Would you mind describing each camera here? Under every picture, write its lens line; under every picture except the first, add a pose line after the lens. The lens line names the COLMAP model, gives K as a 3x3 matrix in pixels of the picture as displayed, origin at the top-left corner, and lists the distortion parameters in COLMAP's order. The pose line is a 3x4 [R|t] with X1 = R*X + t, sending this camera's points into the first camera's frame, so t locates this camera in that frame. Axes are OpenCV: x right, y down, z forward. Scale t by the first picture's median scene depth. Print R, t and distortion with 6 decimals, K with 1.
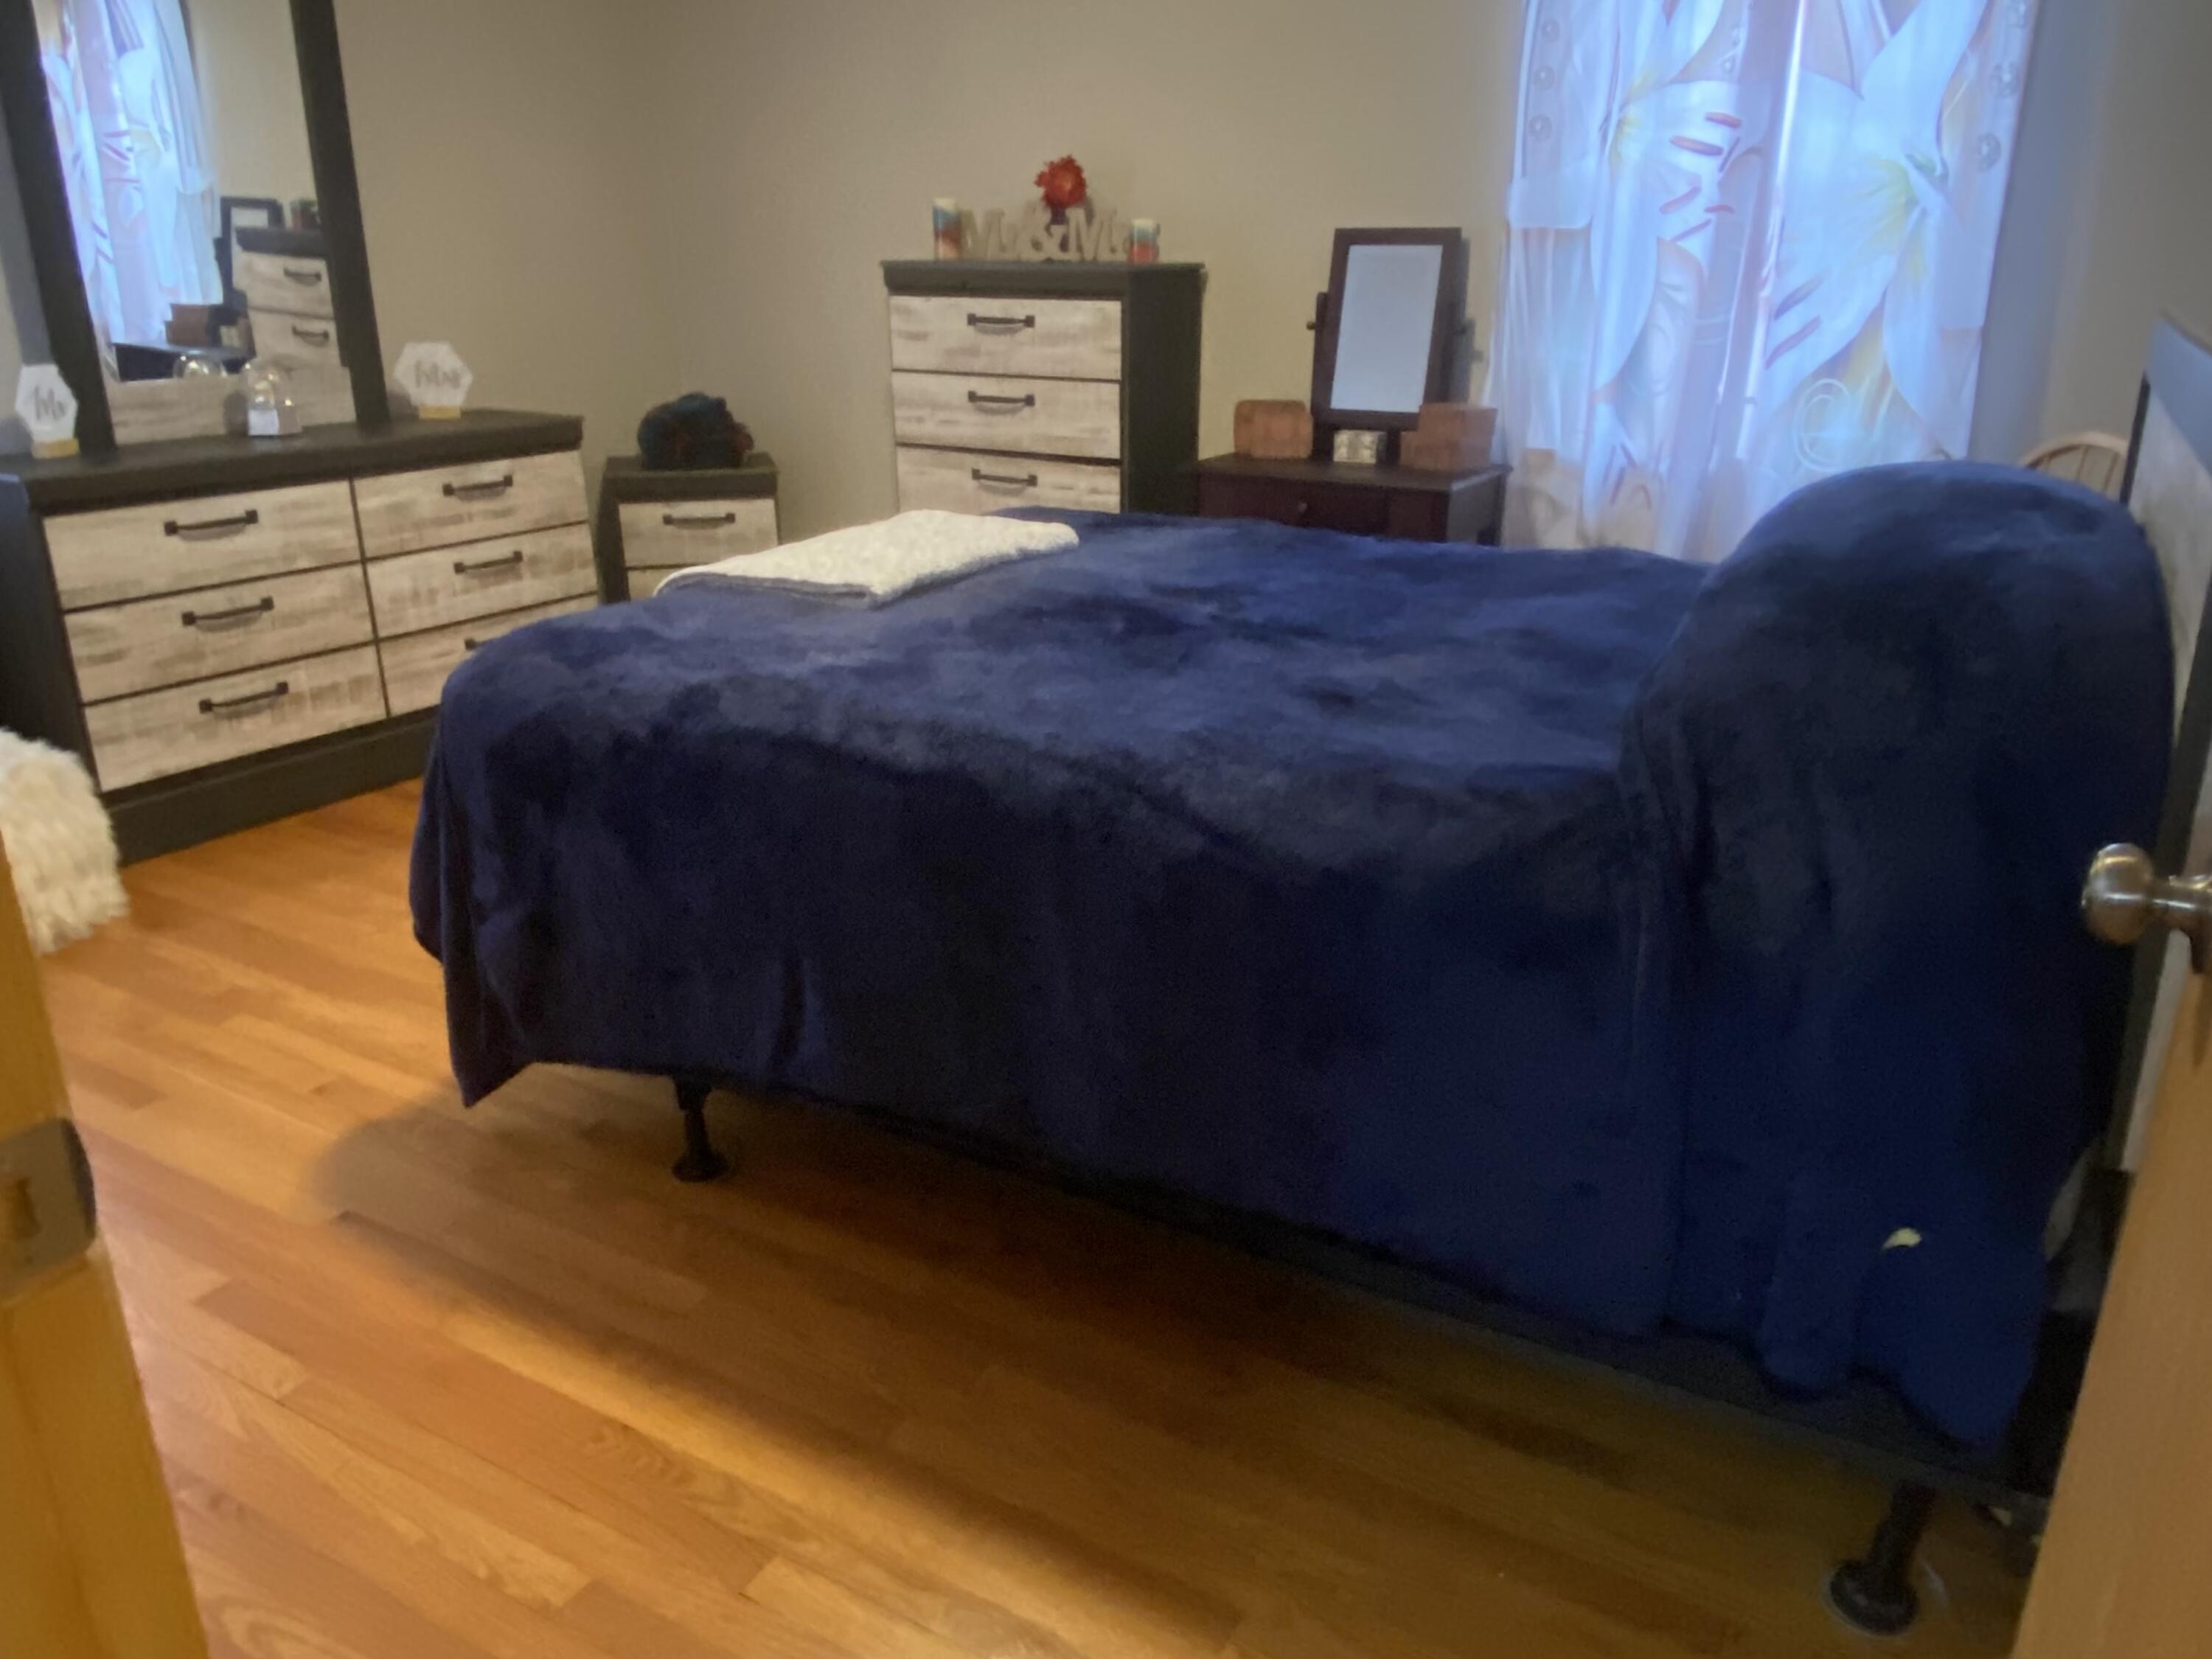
lens RADIAL K [[1636.4, 0, 1106.0], [0, 1636.4, 829.5], [0, 0, 1]] dist [0.052486, -0.061704]
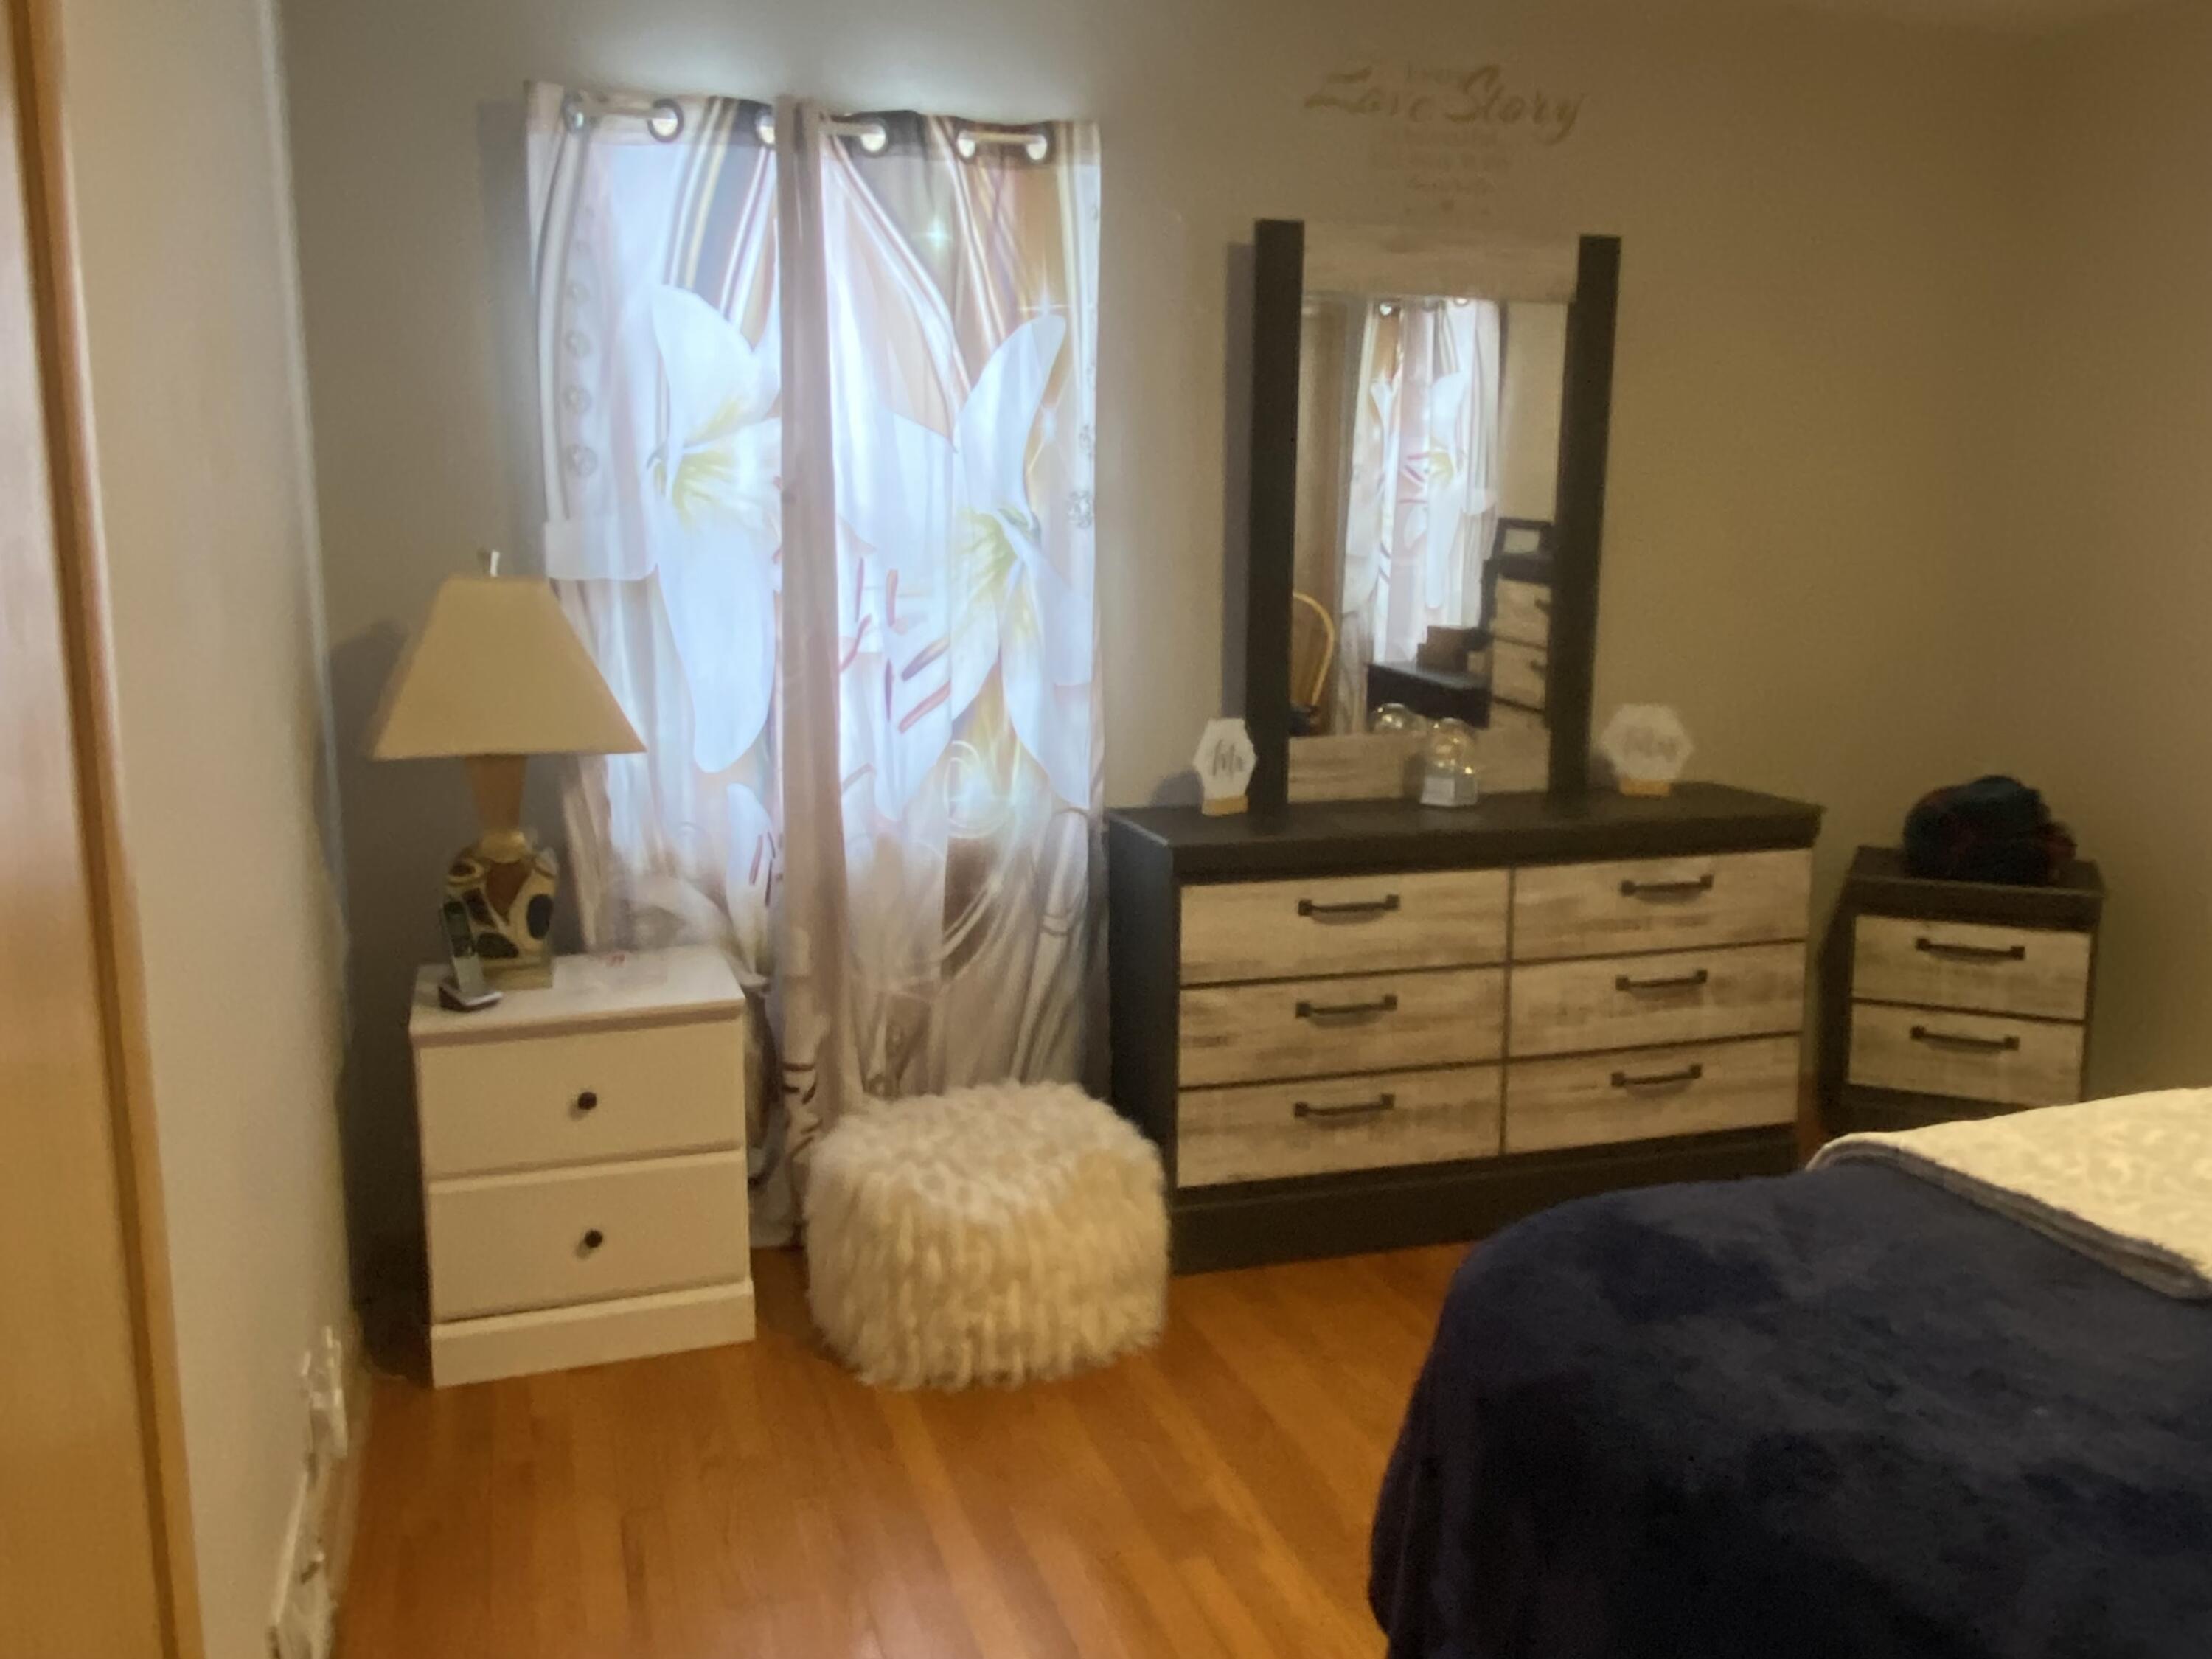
lens RADIAL K [[1816.2, 0, 1106.0], [0, 1816.2, 829.5], [0, 0, 1]] dist [0.074269, -0.065804]
pose [[0.756188, 0.110155, -0.645016, -0.022199], [-0.221074, 0.970775, -0.093390, -0.099328], [0.615878, 0.213216, 0.758441, 0.173122]]
